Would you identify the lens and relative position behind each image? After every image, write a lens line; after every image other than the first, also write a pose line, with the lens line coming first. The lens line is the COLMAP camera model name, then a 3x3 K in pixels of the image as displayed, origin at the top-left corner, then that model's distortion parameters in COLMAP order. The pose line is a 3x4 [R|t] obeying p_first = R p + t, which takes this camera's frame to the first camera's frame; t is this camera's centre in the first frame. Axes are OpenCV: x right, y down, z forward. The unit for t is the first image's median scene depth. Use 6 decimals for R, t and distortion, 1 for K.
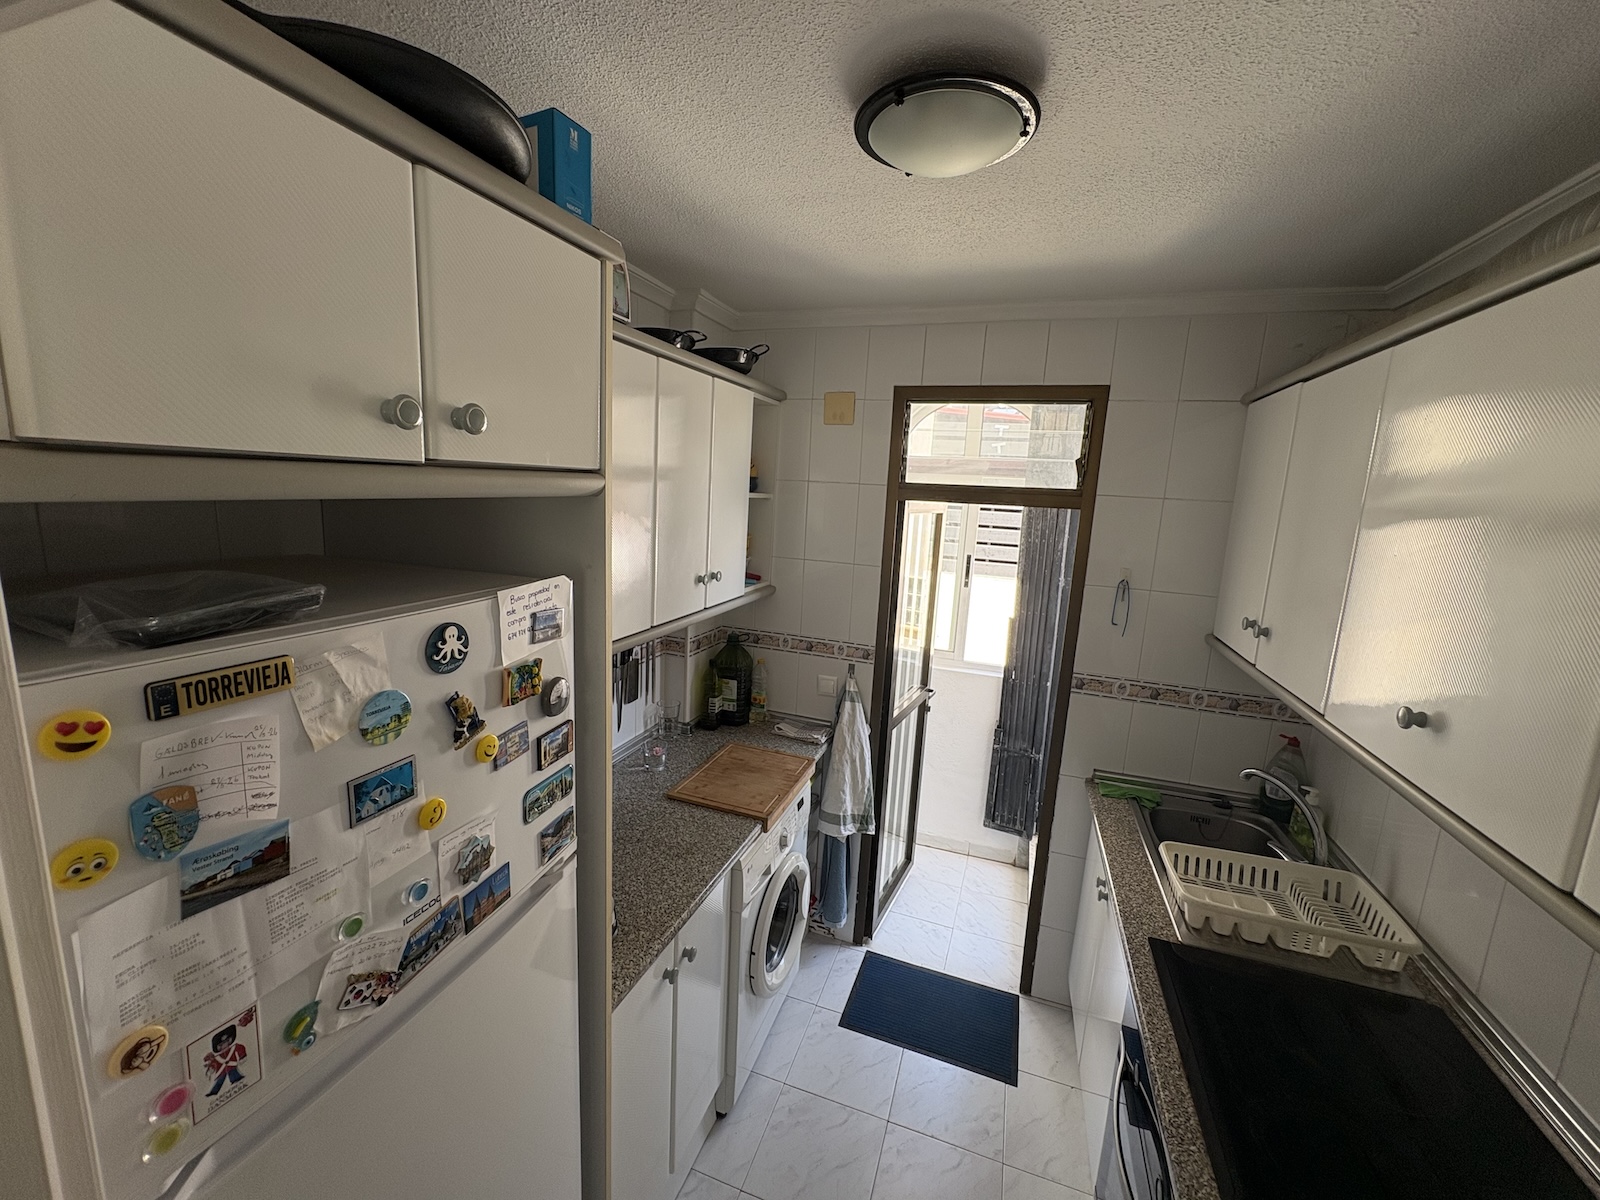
lens RADIAL K [[640.7, 0, 799.7], [0, 640.7, 600.1], [0, 0, 1]] dist [-0.000378, 0.001305]
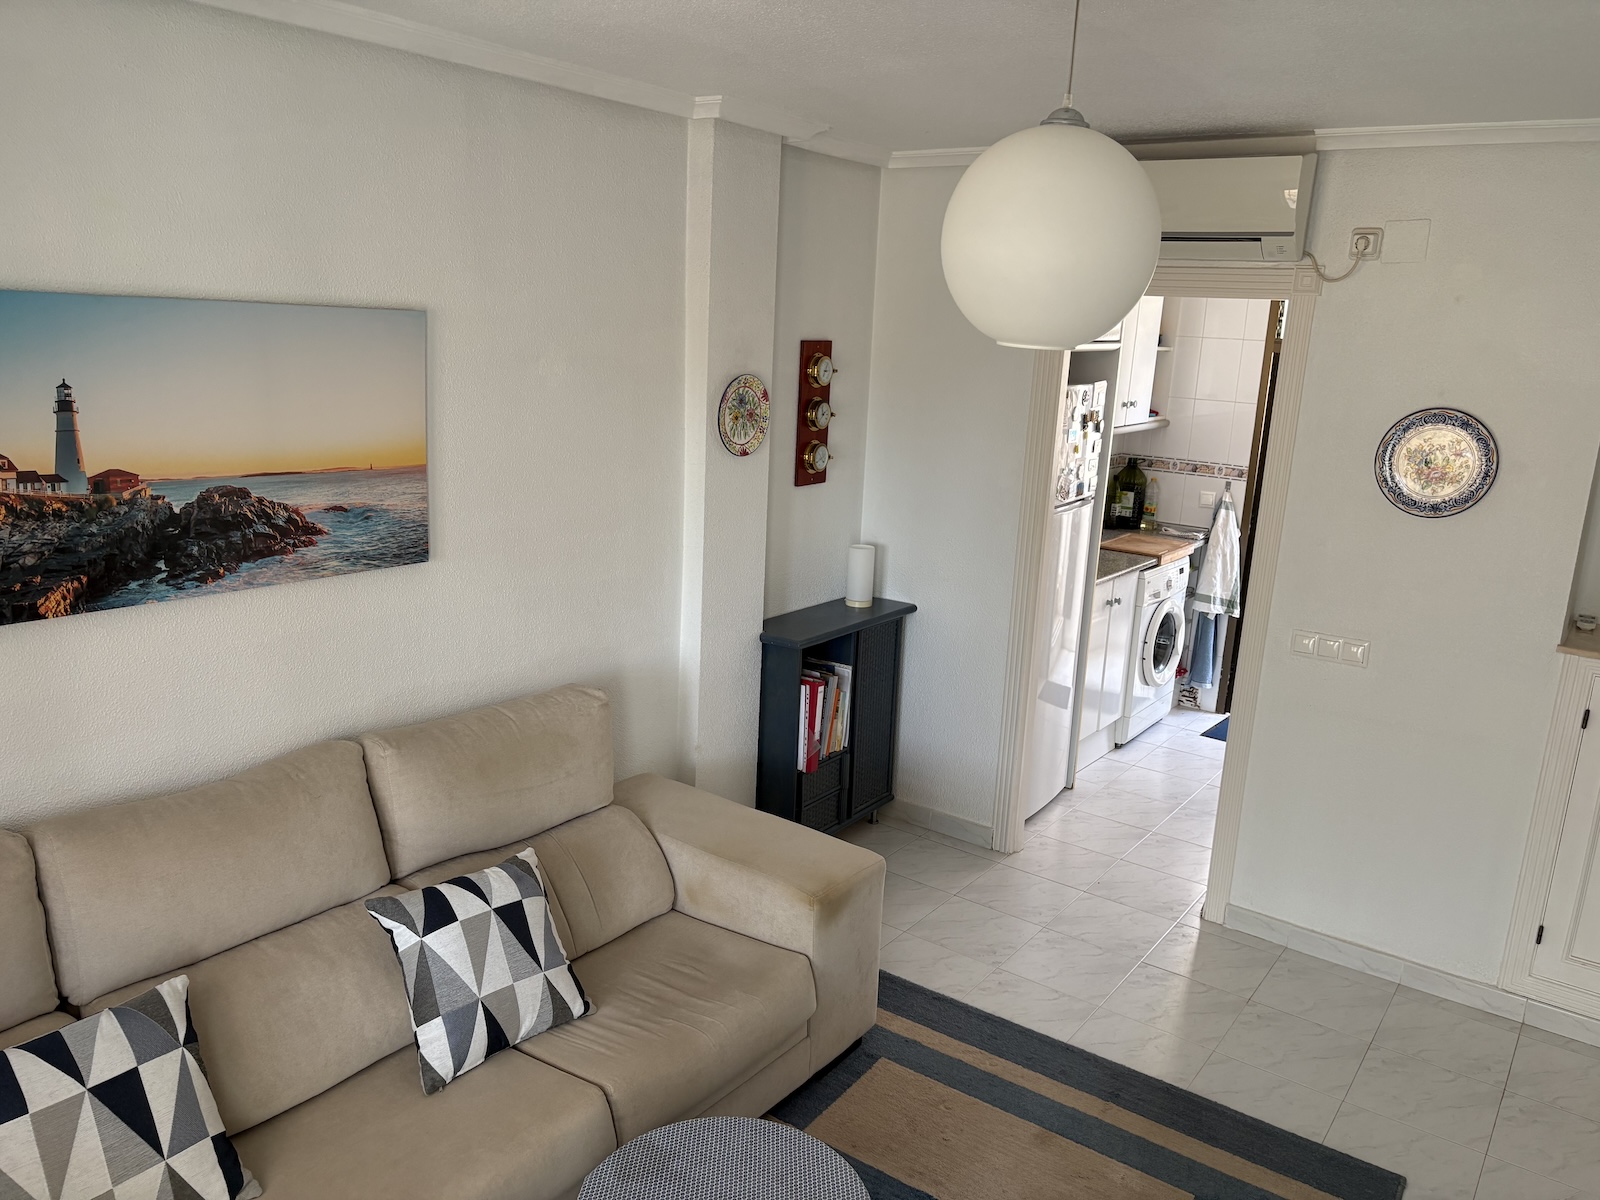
lens RADIAL K [[1217.8, 0, 802.7], [0, 1217.8, 603.1], [0, 0, 1]] dist [0.042193, 0.000176]
pose [[0.959127, 0.060755, -0.276377, -0.048504], [-0.047736, 0.997421, 0.053600, 0.275516], [0.278920, -0.038216, 0.959554, -1.750849]]
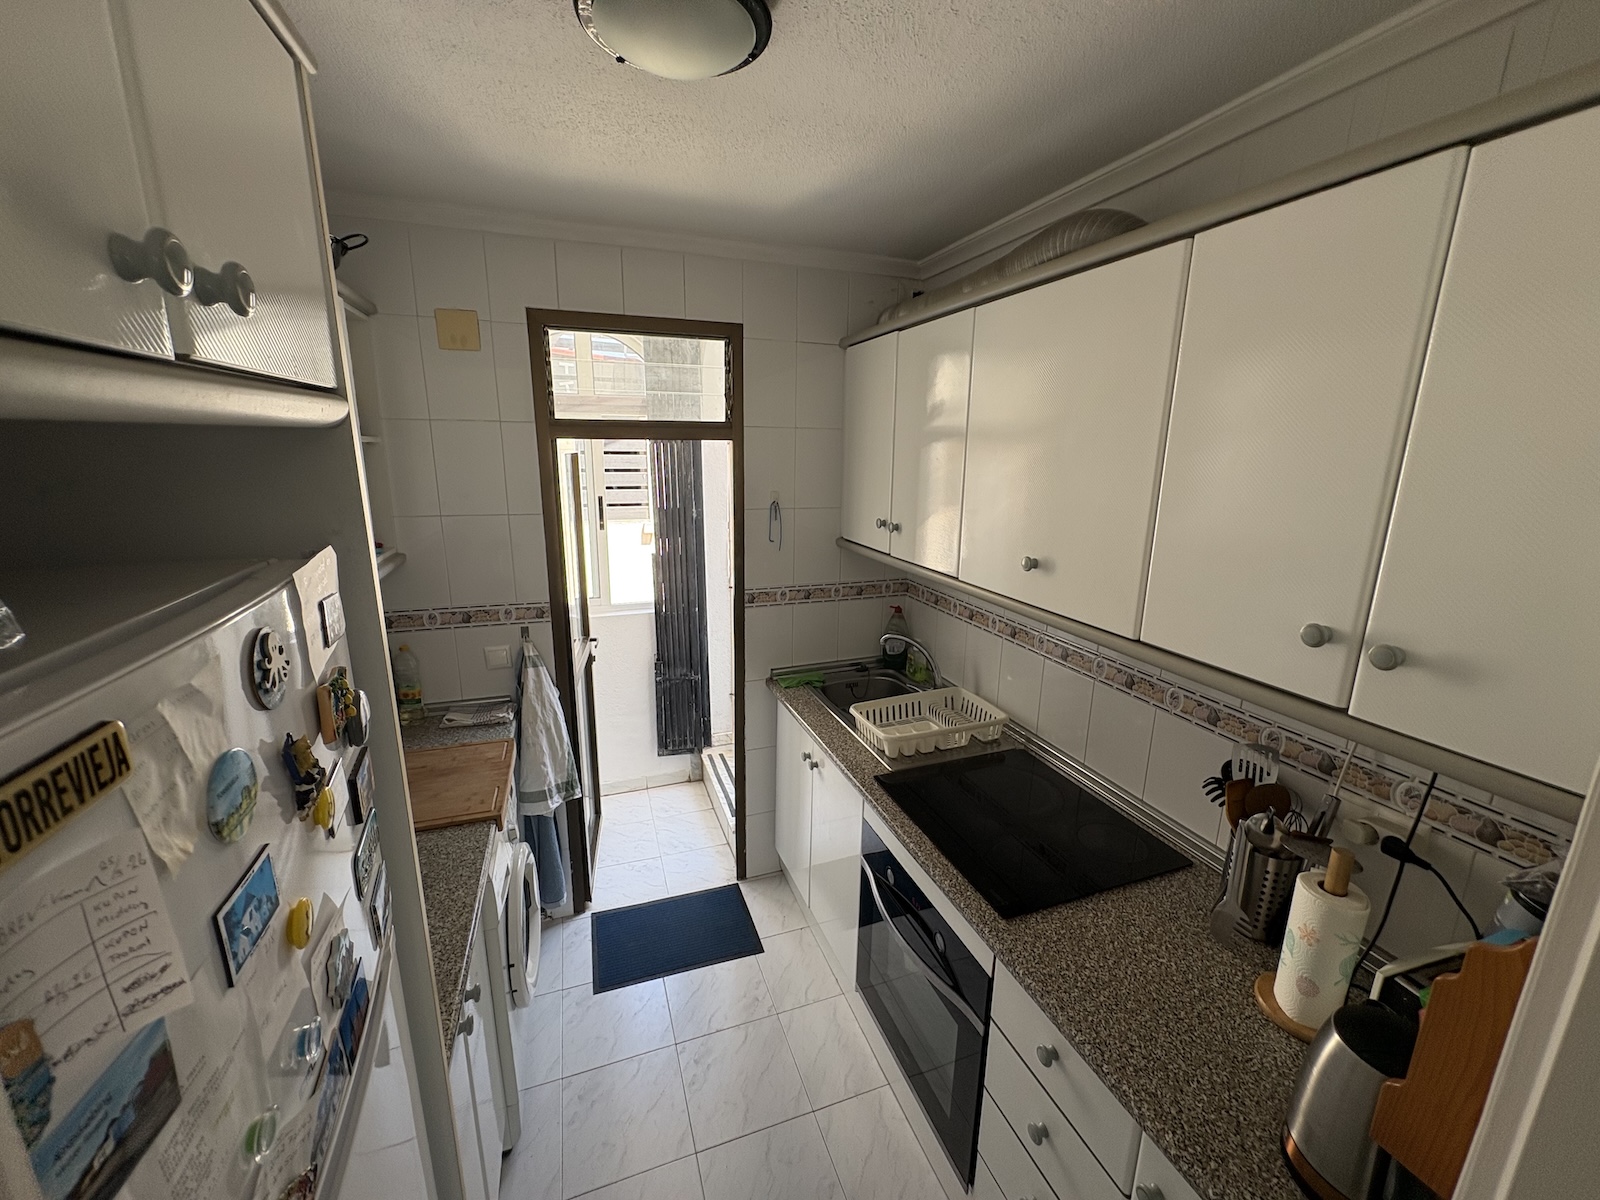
lens RADIAL K [[640.7, 0, 801.5], [0, 640.7, 600.0], [0, 0, 1]] dist [-0.000378, 0.001305]
pose [[0.775343, -0.187679, 0.603009, -0.166142], [0.136789, 0.982063, 0.129773, -0.000331], [-0.616548, -0.018134, 0.787108, 0.060669]]
